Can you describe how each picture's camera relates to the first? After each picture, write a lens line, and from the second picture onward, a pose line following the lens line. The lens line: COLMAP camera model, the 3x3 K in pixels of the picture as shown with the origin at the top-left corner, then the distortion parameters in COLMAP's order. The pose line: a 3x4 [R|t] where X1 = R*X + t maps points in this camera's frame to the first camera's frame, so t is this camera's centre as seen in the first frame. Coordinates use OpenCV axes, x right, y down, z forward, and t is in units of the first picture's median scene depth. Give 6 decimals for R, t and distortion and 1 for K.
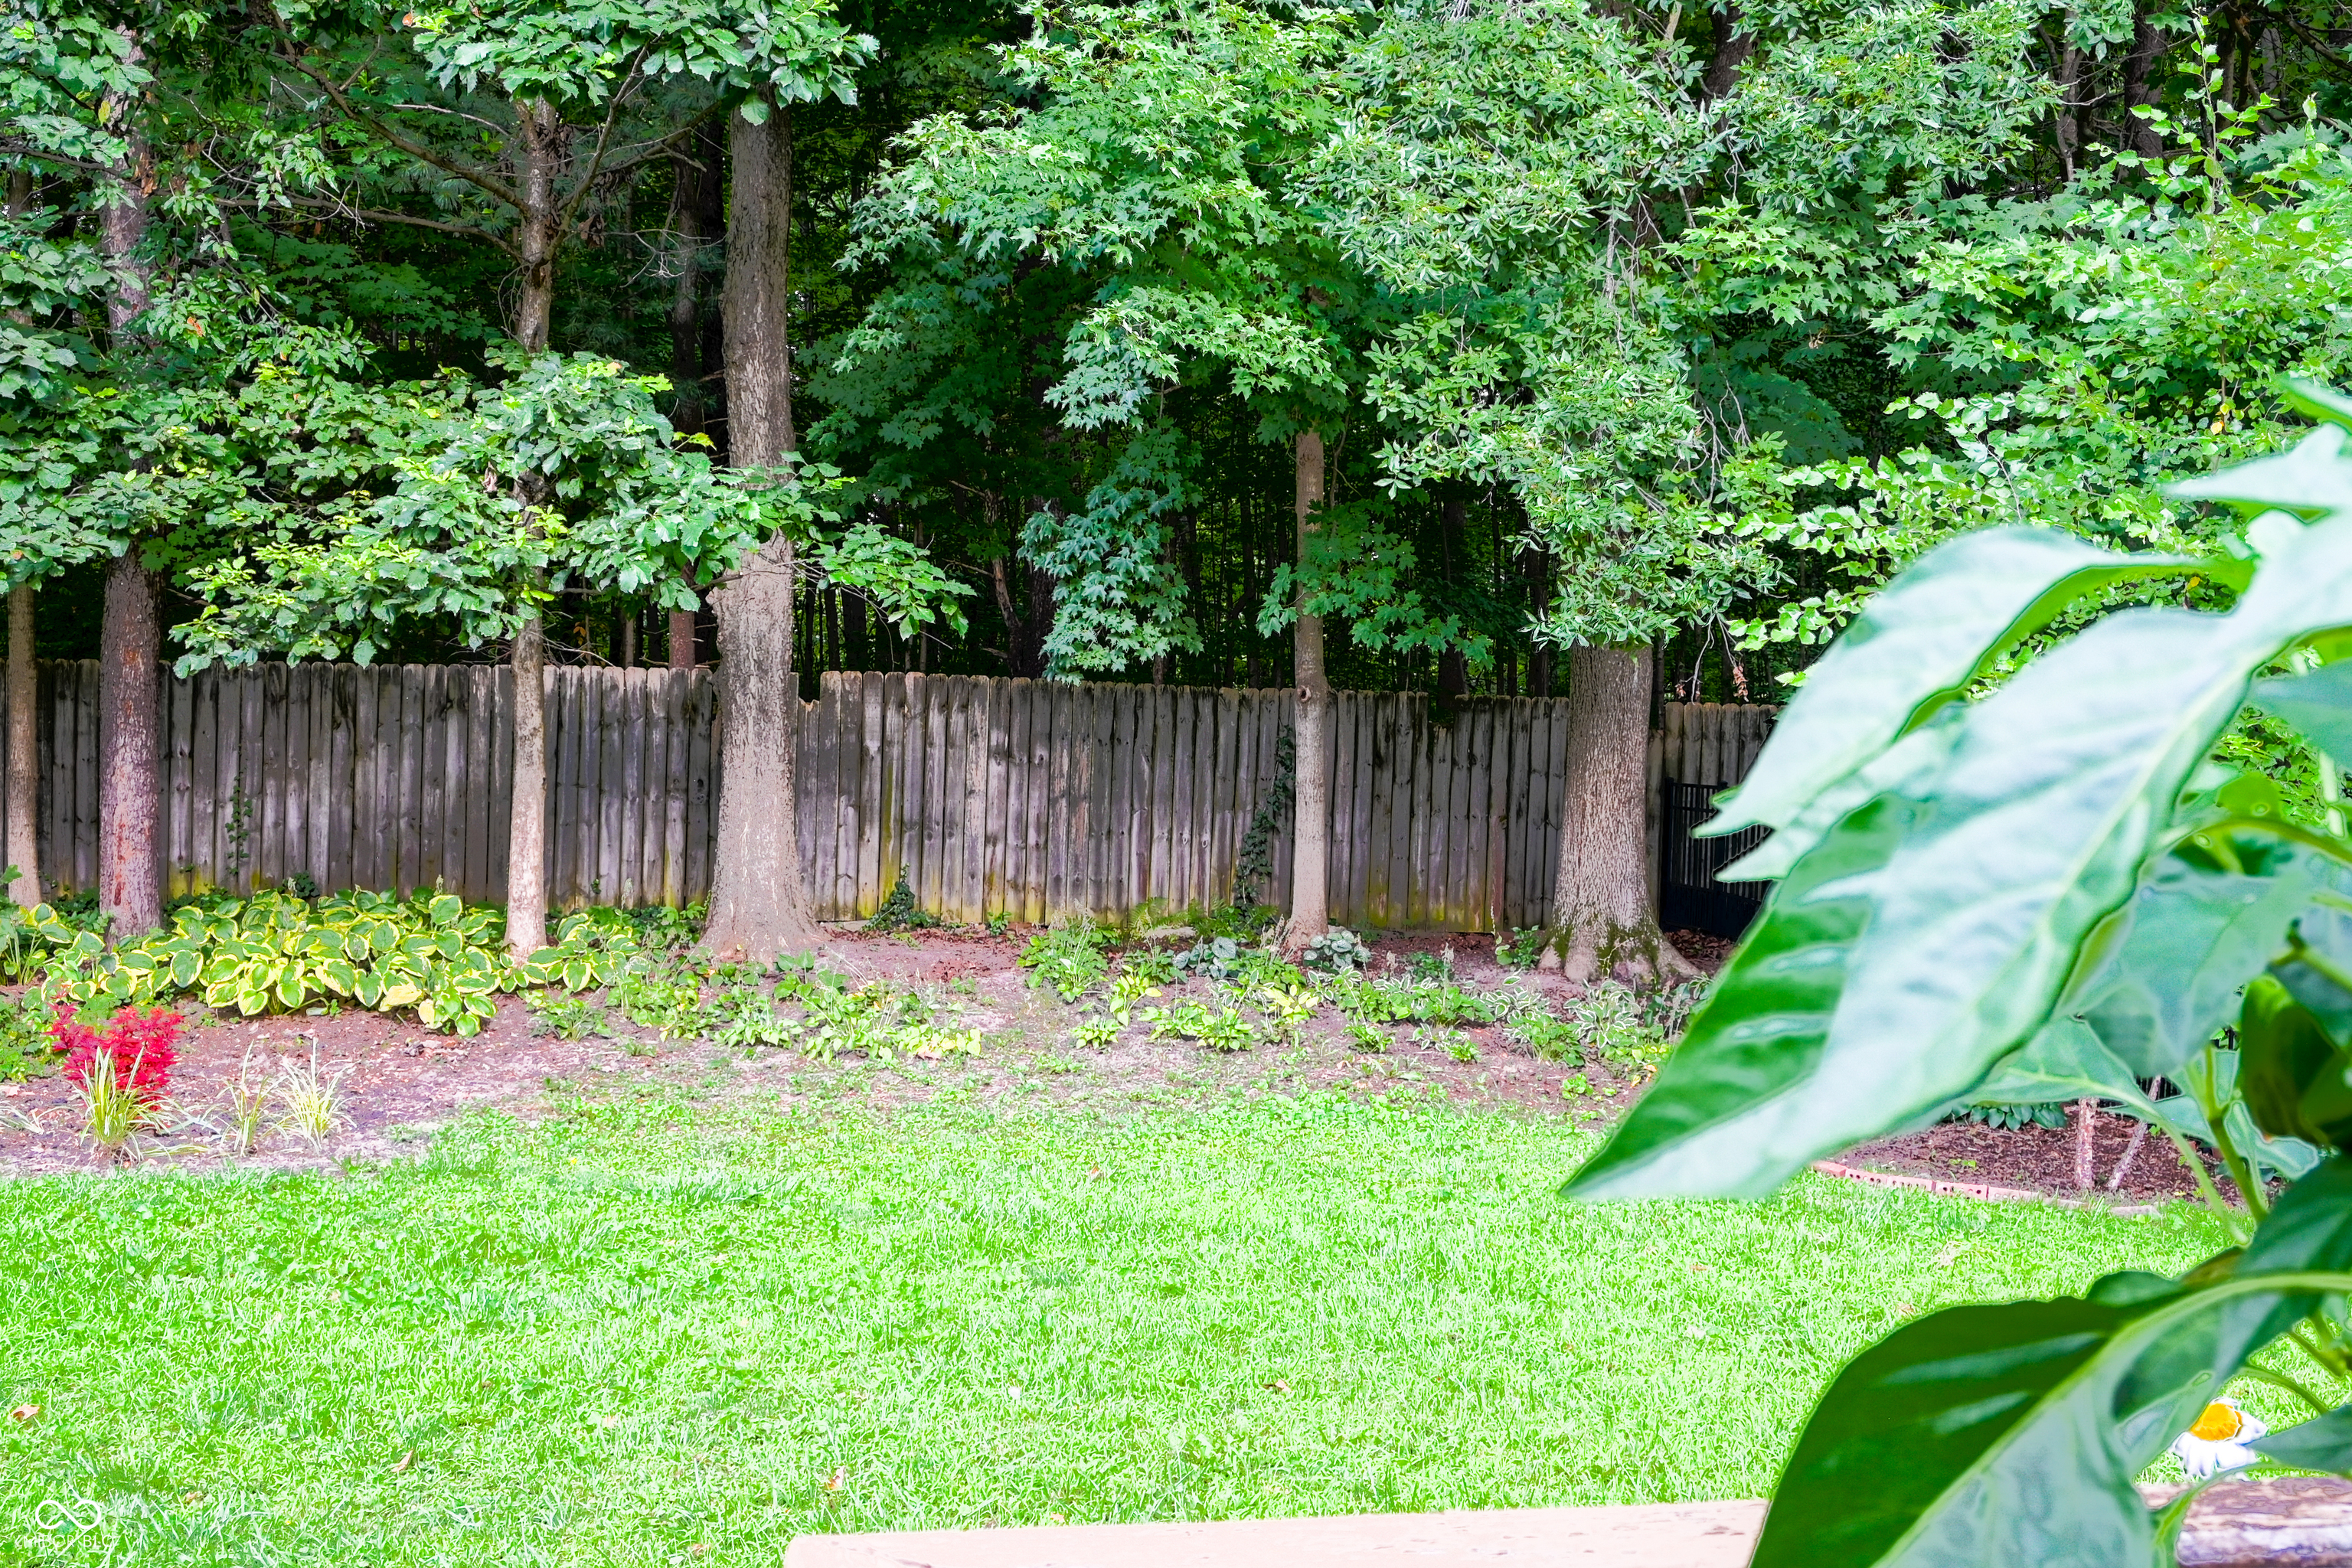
lens RADIAL K [[2517.6, 0, 1176.0], [0, 2517.6, 784.0], [0, 0, 1]] dist [0.002394, -0.000926]
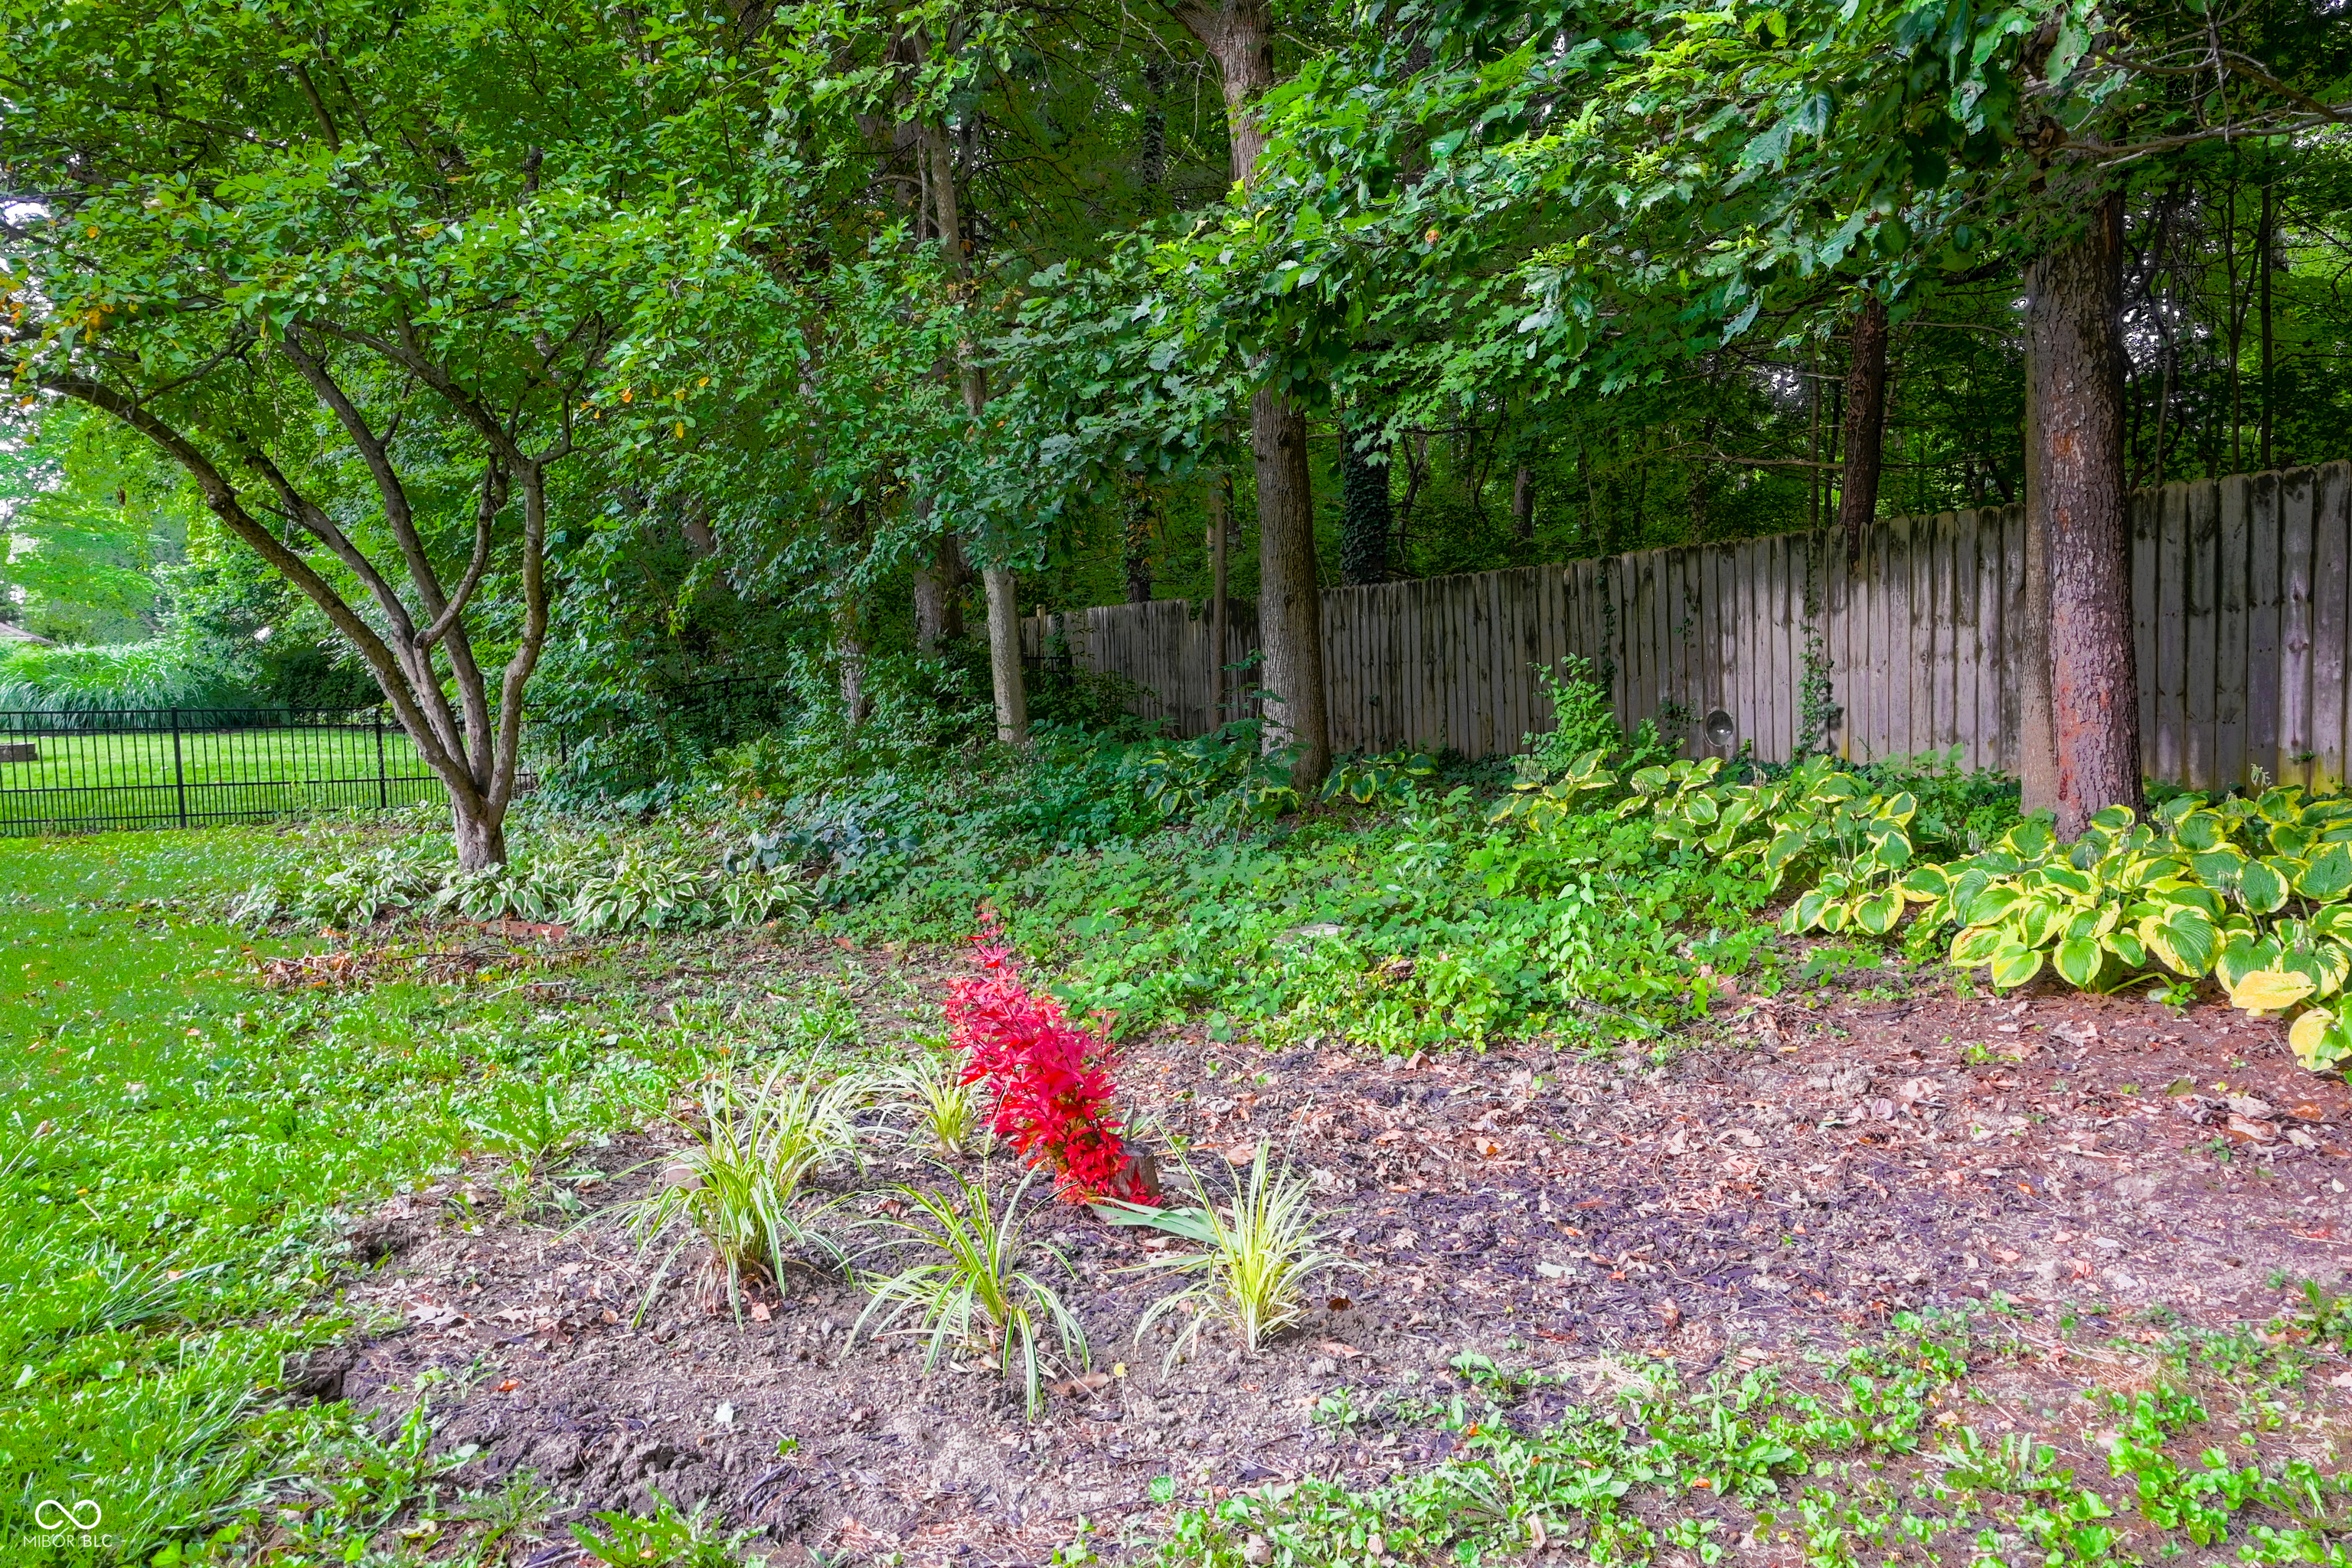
lens RADIAL K [[1637.4, 0, 1185.0], [0, 1637.4, 782.9], [0, 0, 1]] dist [-0.002806, -0.000732]
pose [[0.327795, 0.018425, -0.944569, -0.076299], [0.008159, 0.999717, 0.022332, 0.034572], [0.944714, -0.015027, 0.327552, 0.693244]]
